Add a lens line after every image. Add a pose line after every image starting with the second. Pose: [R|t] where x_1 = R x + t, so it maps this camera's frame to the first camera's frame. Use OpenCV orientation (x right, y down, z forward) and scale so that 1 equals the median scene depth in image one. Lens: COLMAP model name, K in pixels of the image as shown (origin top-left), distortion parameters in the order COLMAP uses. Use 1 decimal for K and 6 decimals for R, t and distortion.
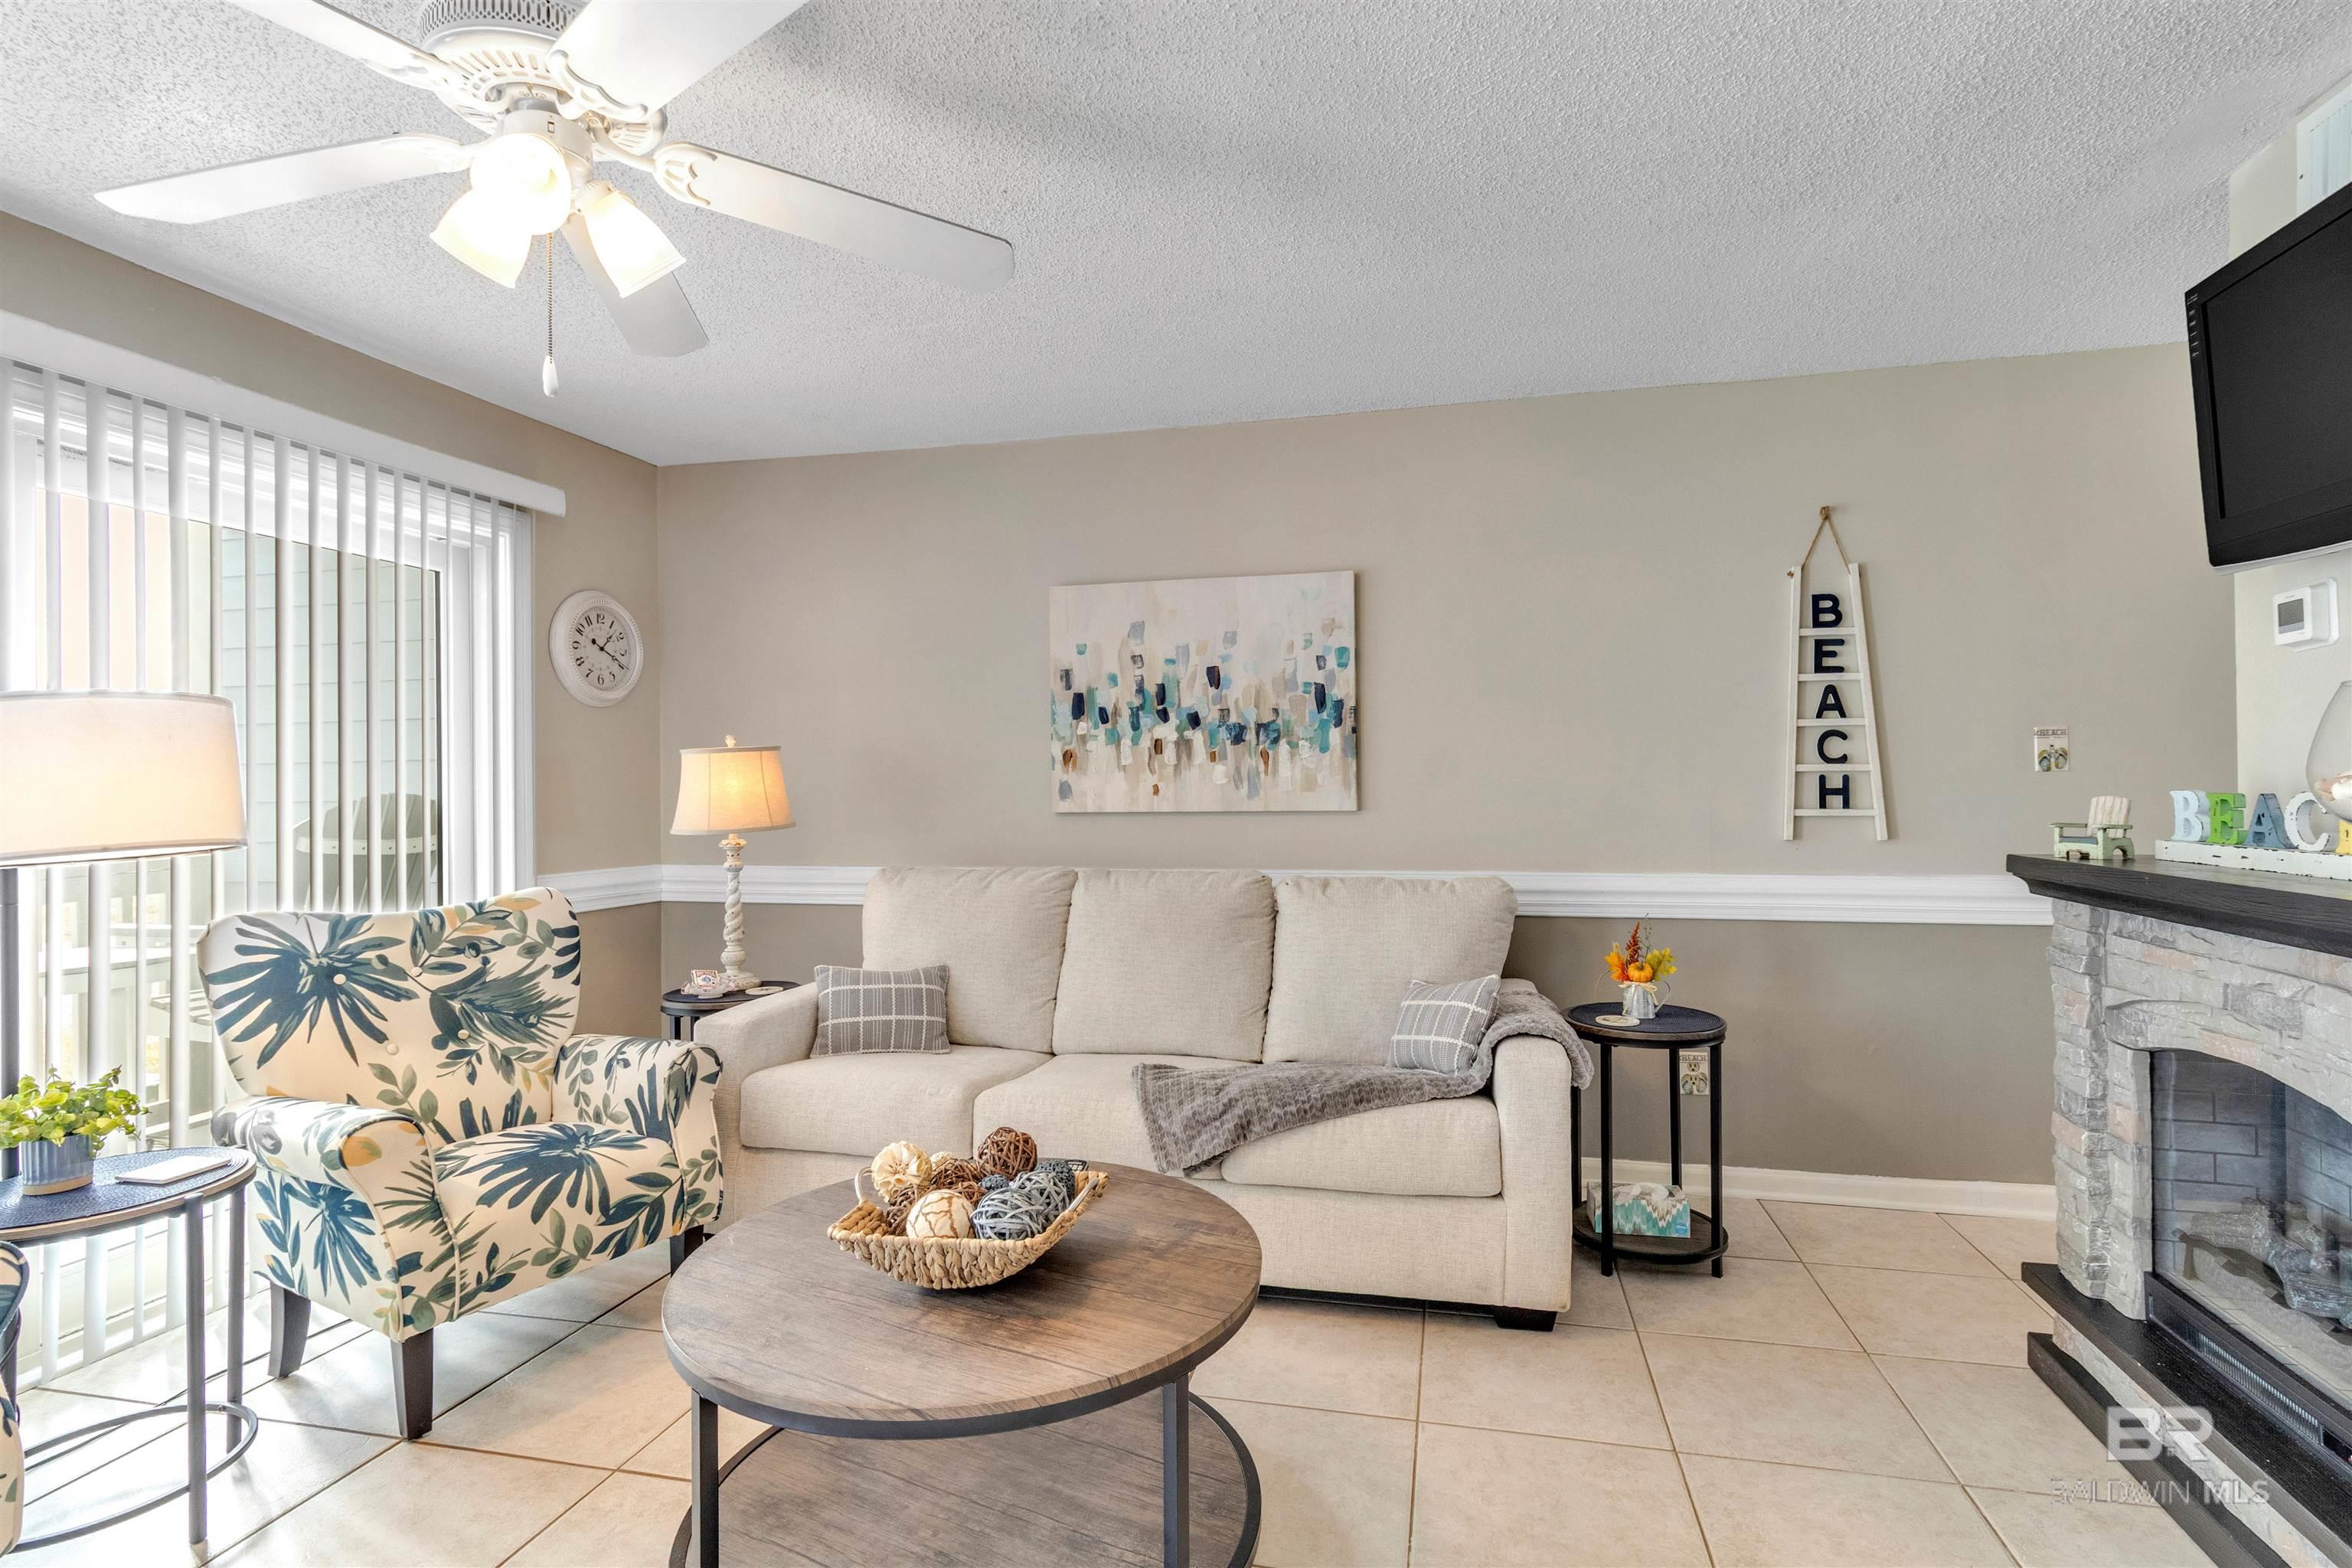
lens RADIAL K [[1121.0, 0, 1201.9], [0, 1121.0, 791.2], [0, 0, 1]] dist [0.006399, 0.000052]
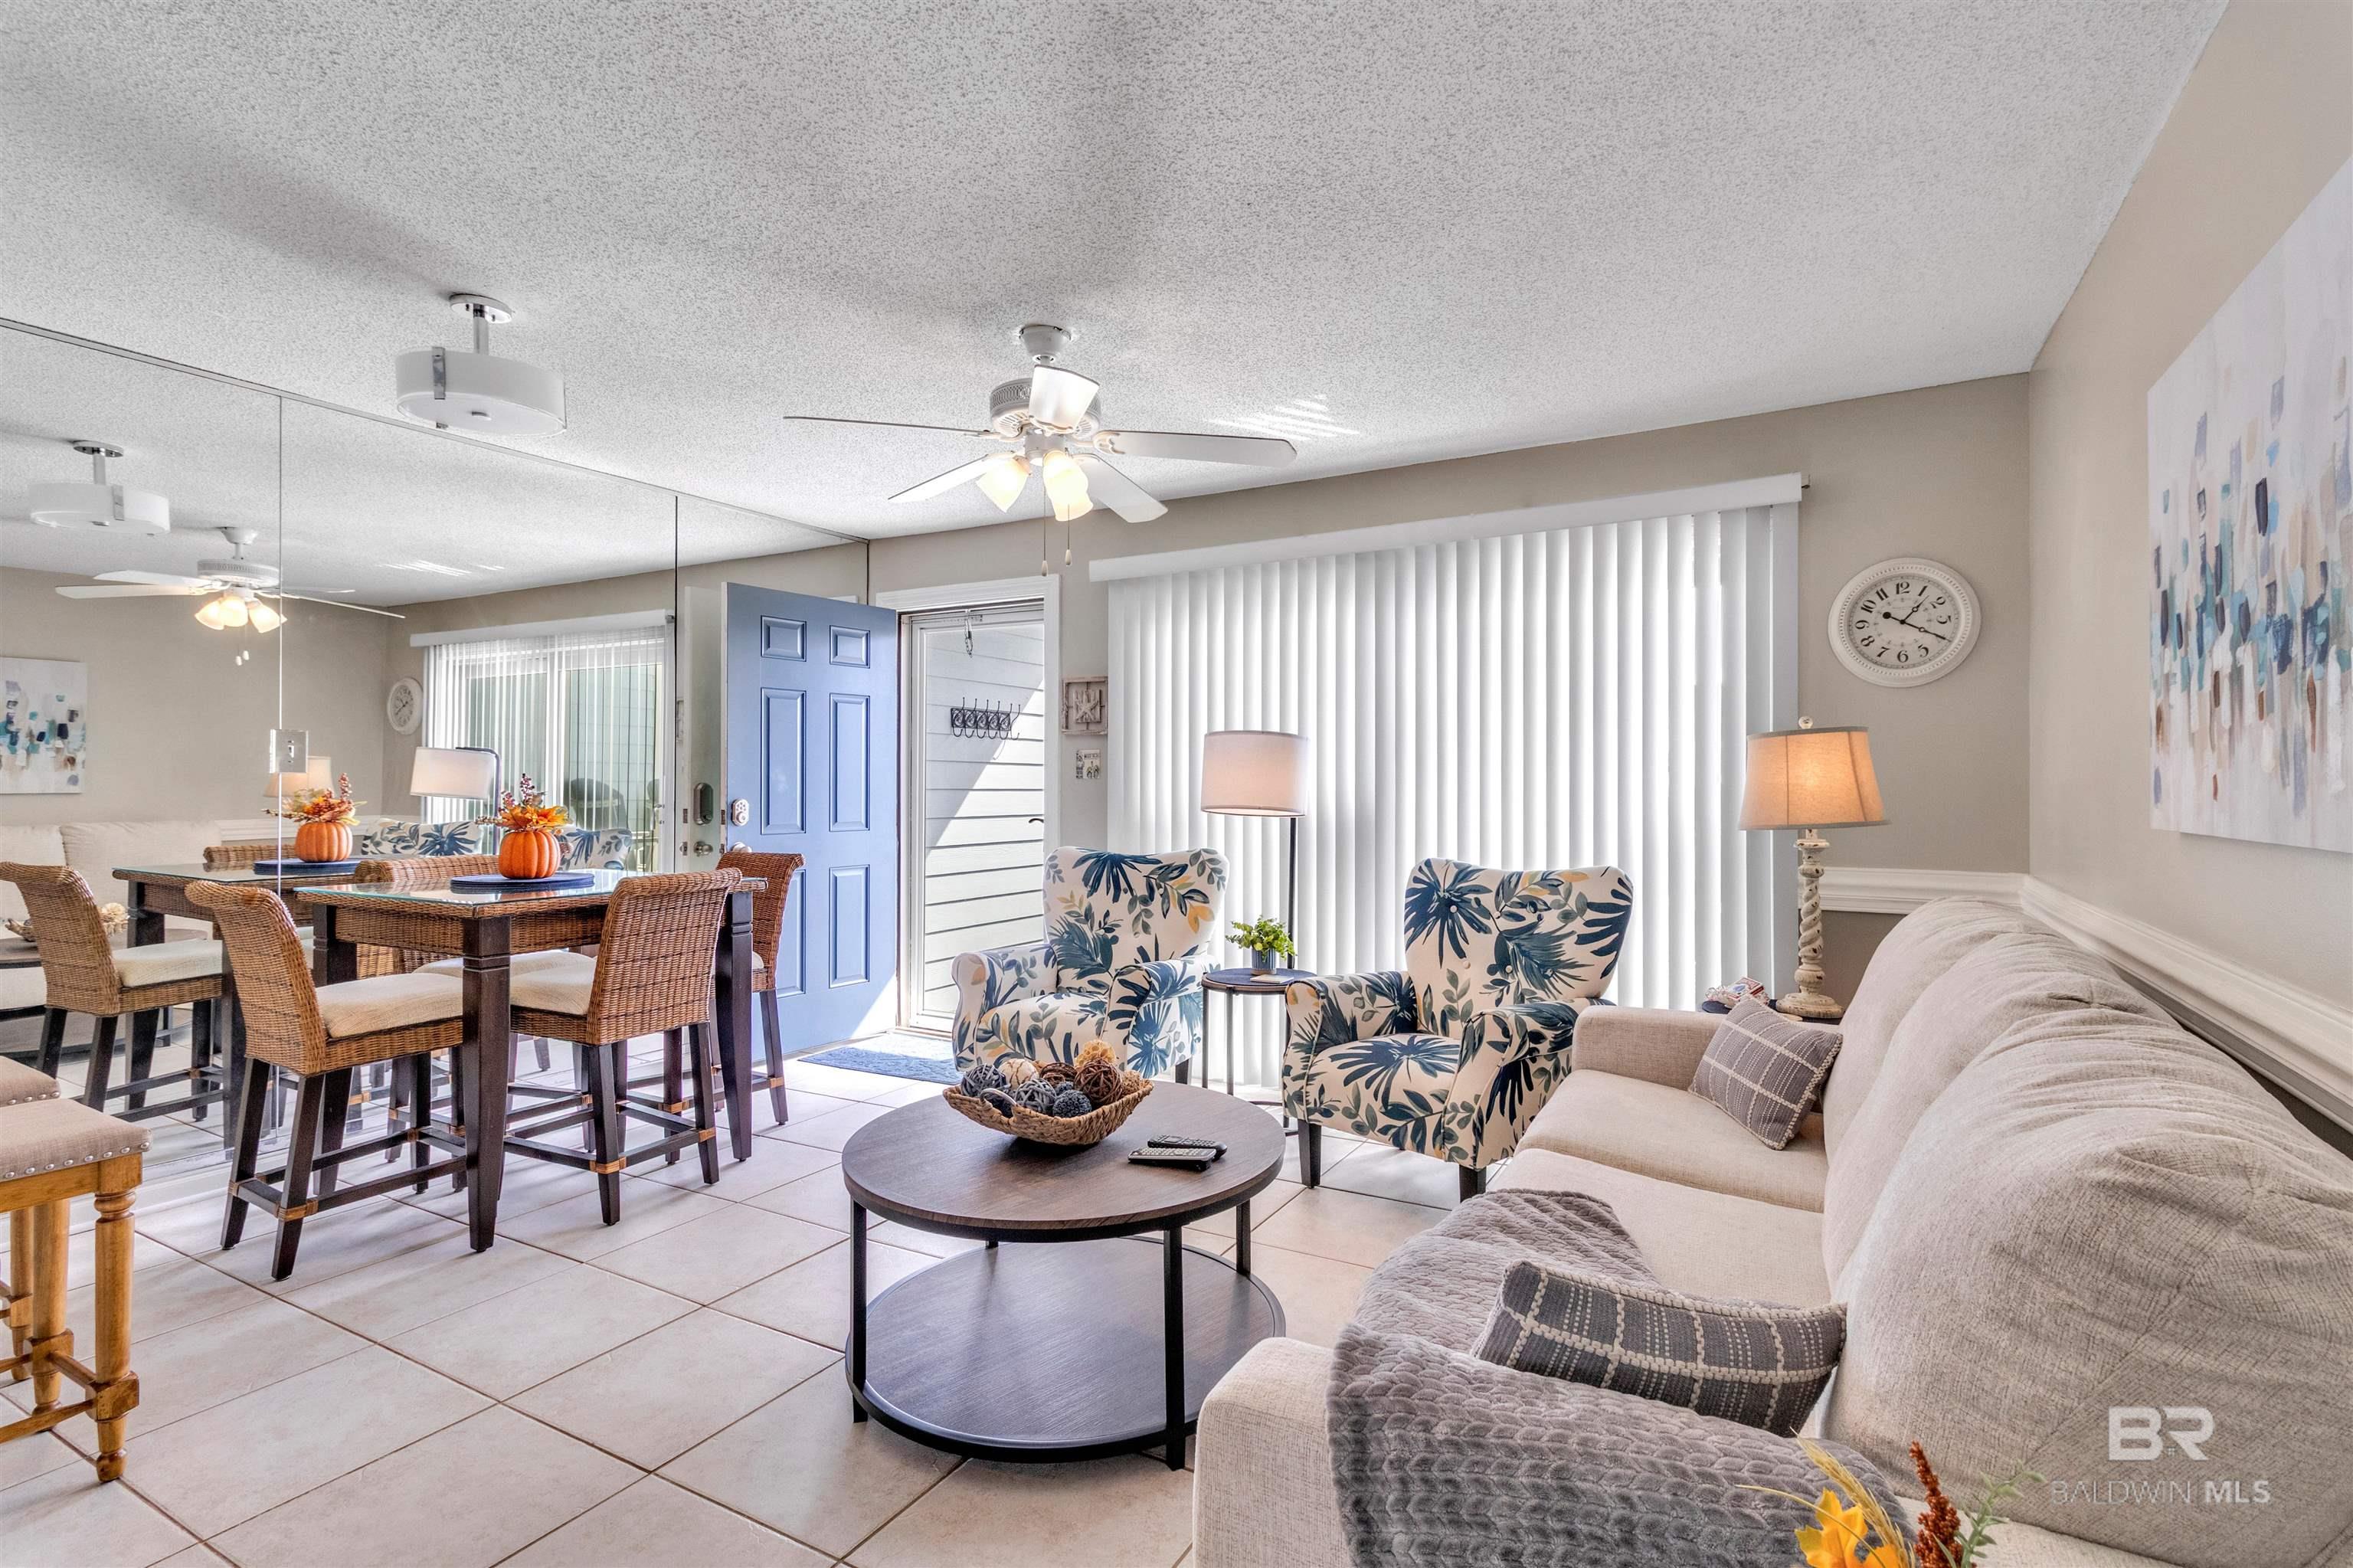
lens RADIAL K [[1121.5, 0, 1173.7], [0, 1121.5, 745.4], [0, 0, 1]] dist [0.006399, 0.000052]
pose [[-0.300967, -0.023595, -0.953343, 0.690245], [0.003055, 0.999665, -0.025706, -0.009645], [0.953630, -0.010649, -0.300794, 1.006262]]
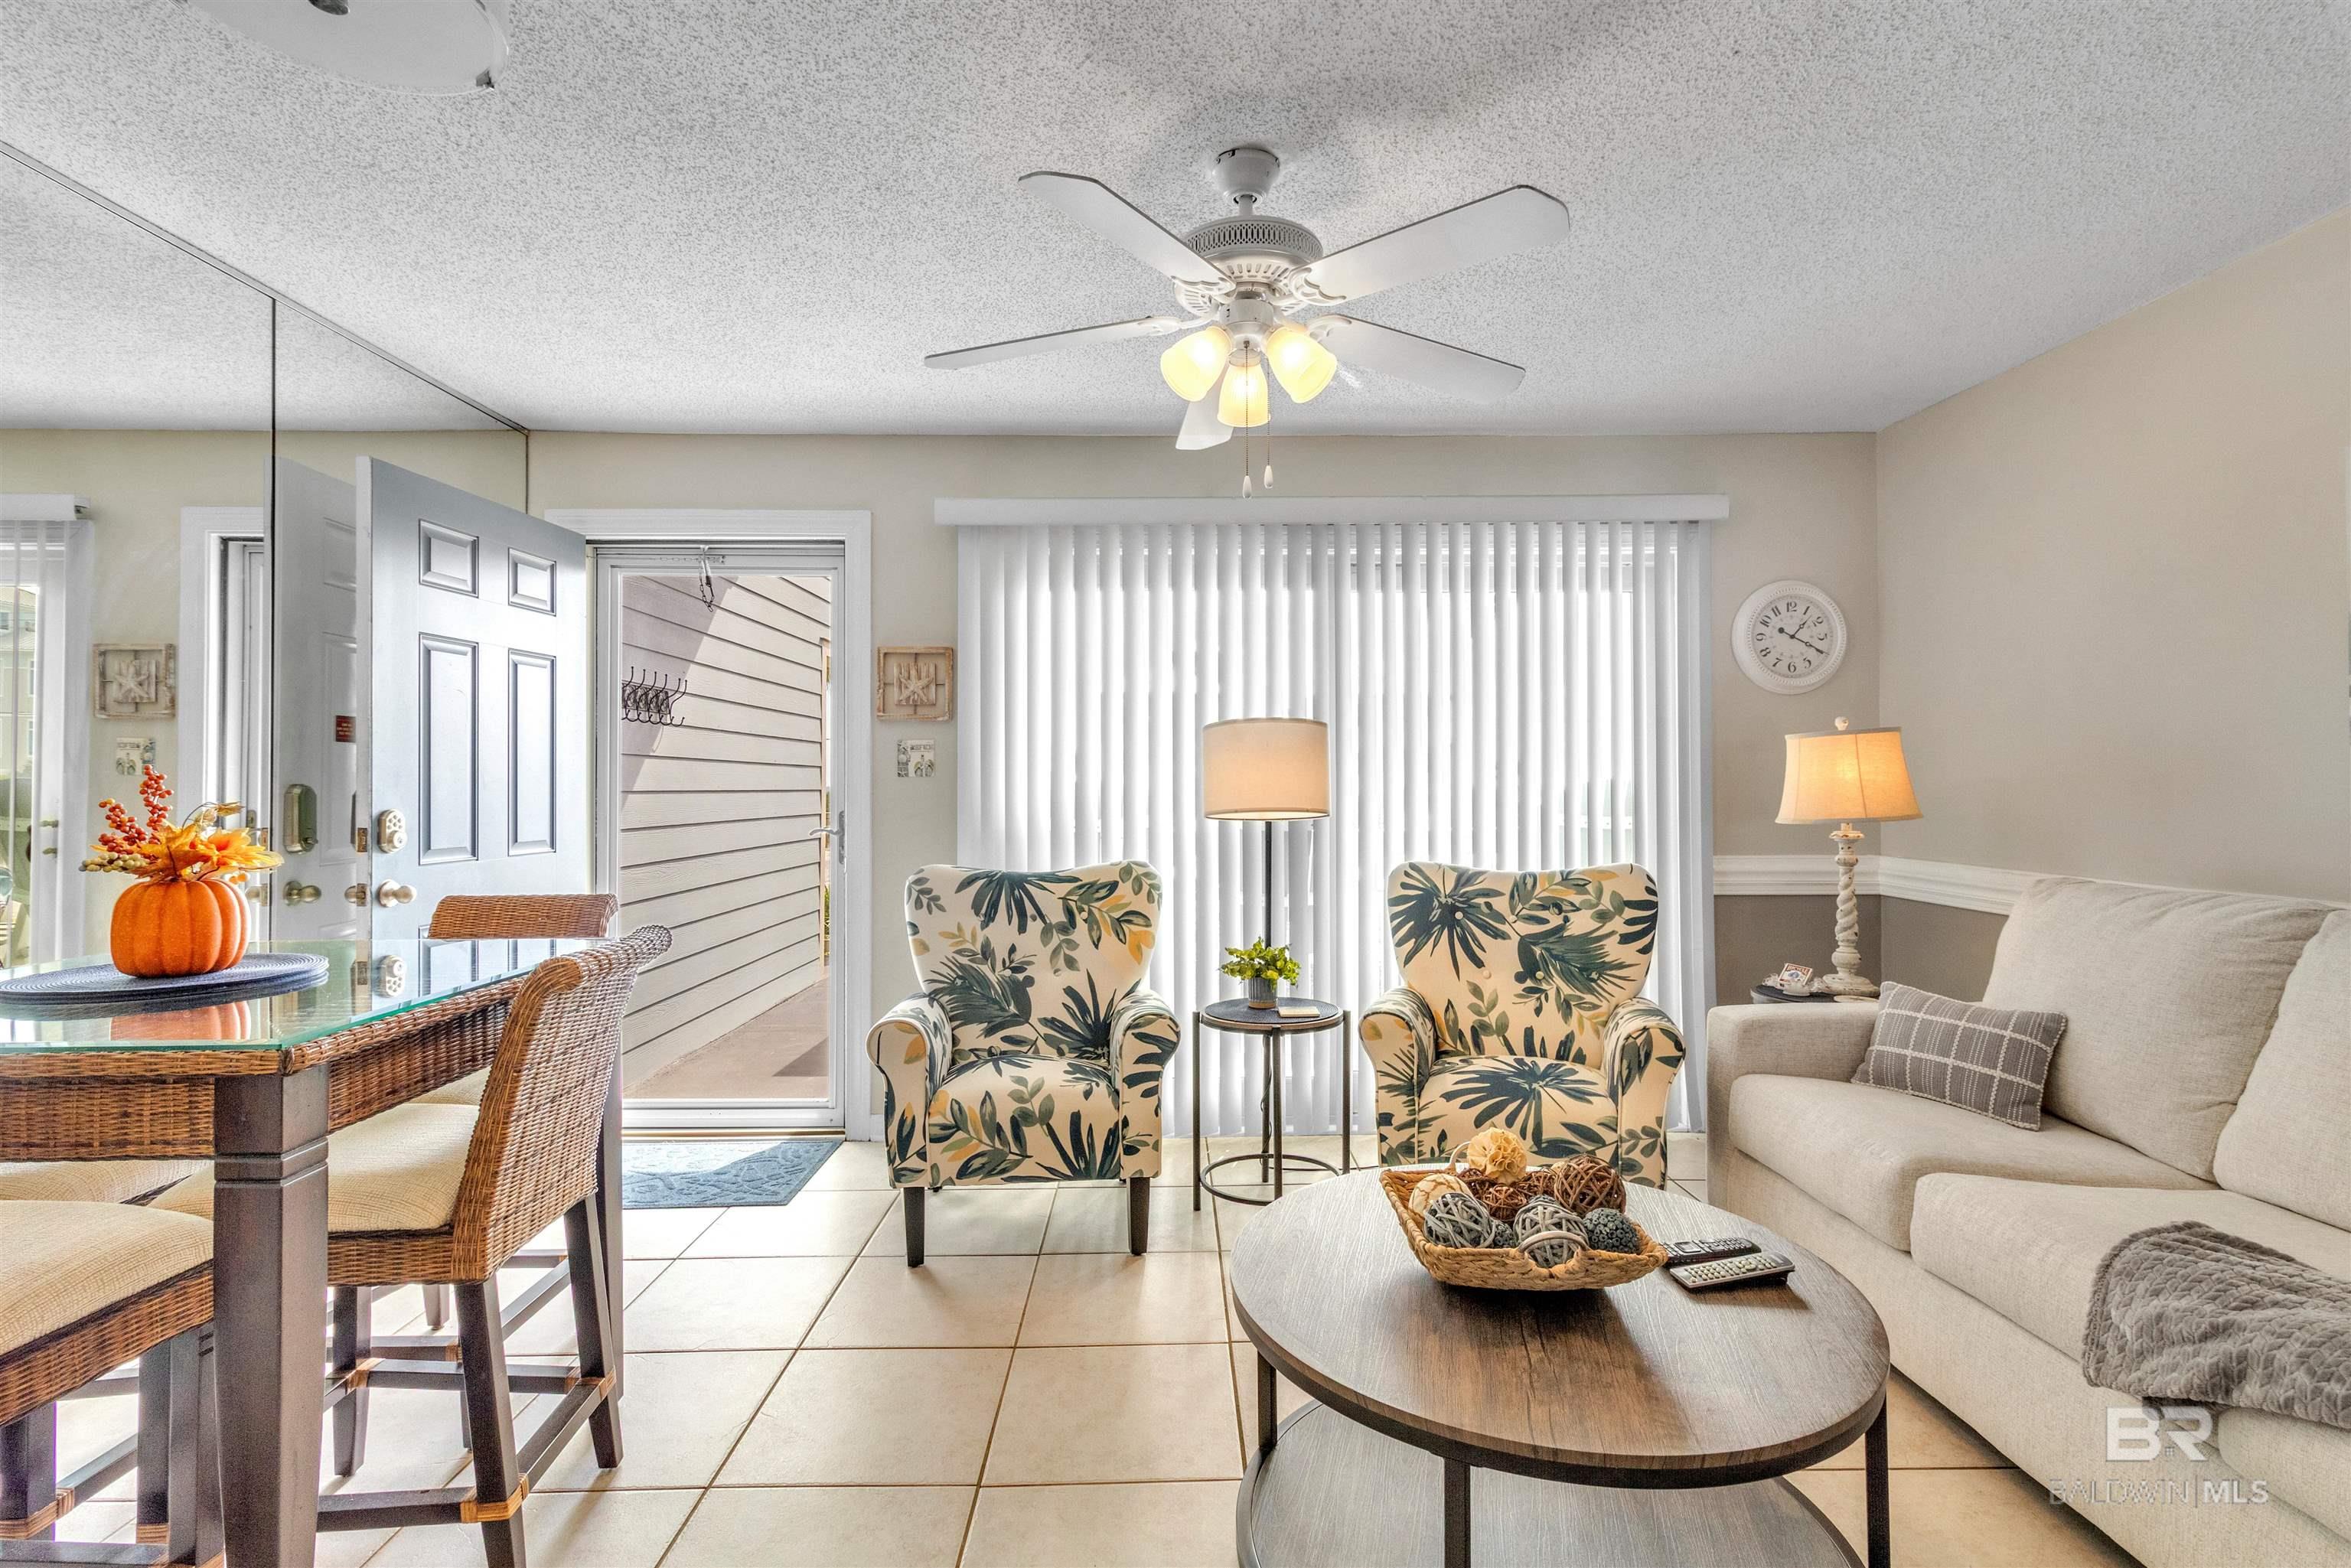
lens RADIAL K [[1120.5, 0, 1169.3], [0, 1120.5, 742.7], [0, 0, 1]] dist [0.006399, 0.000052]
pose [[0.225726, -0.024615, -0.973880, 0.451411], [0.002113, 0.999691, -0.024778, -0.009608], [0.974189, 0.003535, 0.225708, 0.318060]]
